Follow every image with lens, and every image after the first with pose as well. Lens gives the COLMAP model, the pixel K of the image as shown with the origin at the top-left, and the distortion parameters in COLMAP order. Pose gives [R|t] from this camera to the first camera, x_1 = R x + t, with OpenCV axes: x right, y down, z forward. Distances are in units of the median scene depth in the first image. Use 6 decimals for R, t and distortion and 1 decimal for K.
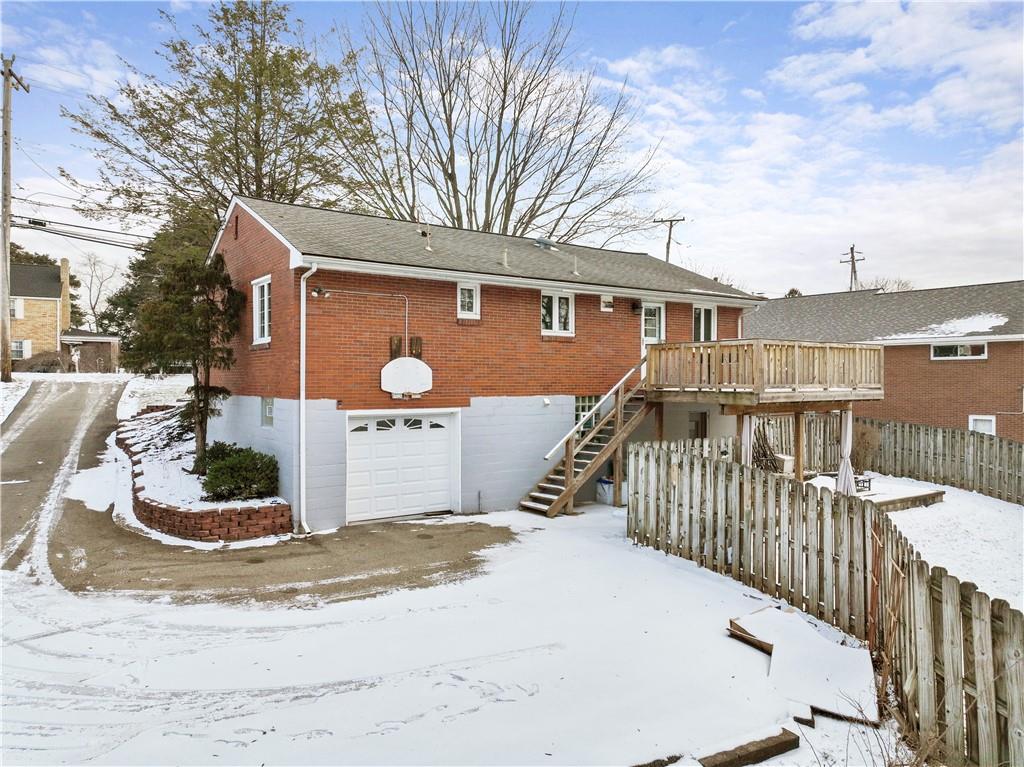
lens RADIAL K [[704.0, 0, 512.0], [0, 704.0, 377.3], [0, 0, 1]] dist [0.011051, 0.000678]
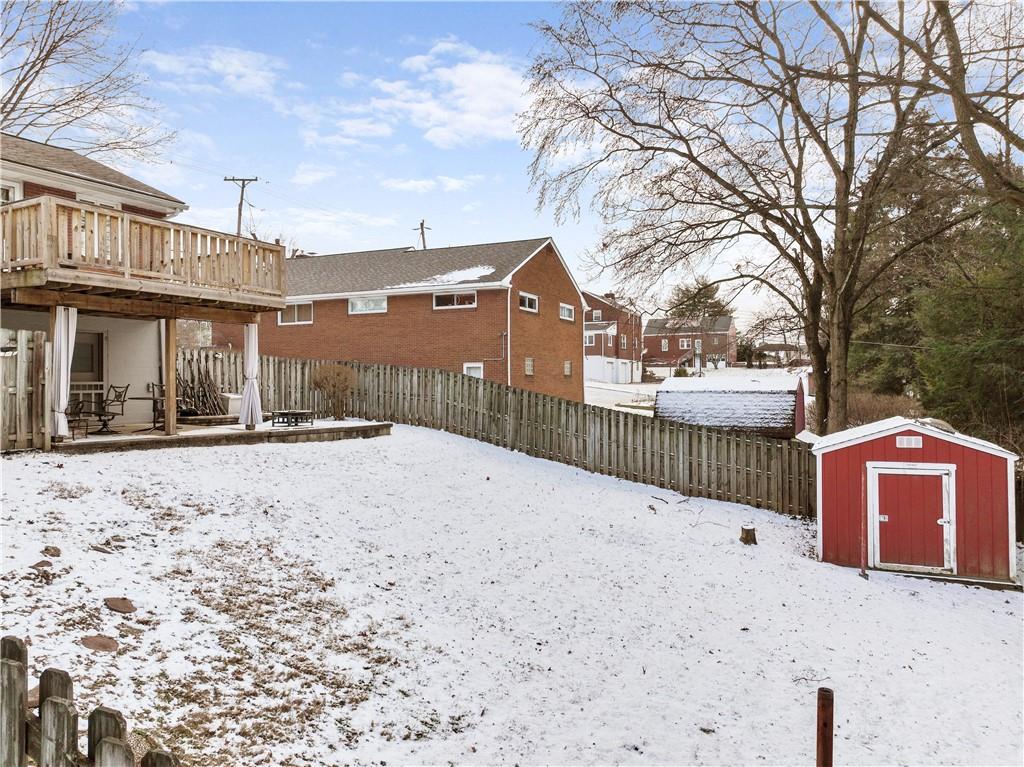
lens RADIAL K [[704.0, 0, 514.7], [0, 704.0, 387.3], [0, 0, 1]] dist [0.011051, 0.000678]
pose [[0.904760, -0.002145, 0.425917, 0.305348], [0.004640, 0.999978, -0.004821, 0.100017], [-0.425897, 0.006338, 0.904749, 0.062937]]
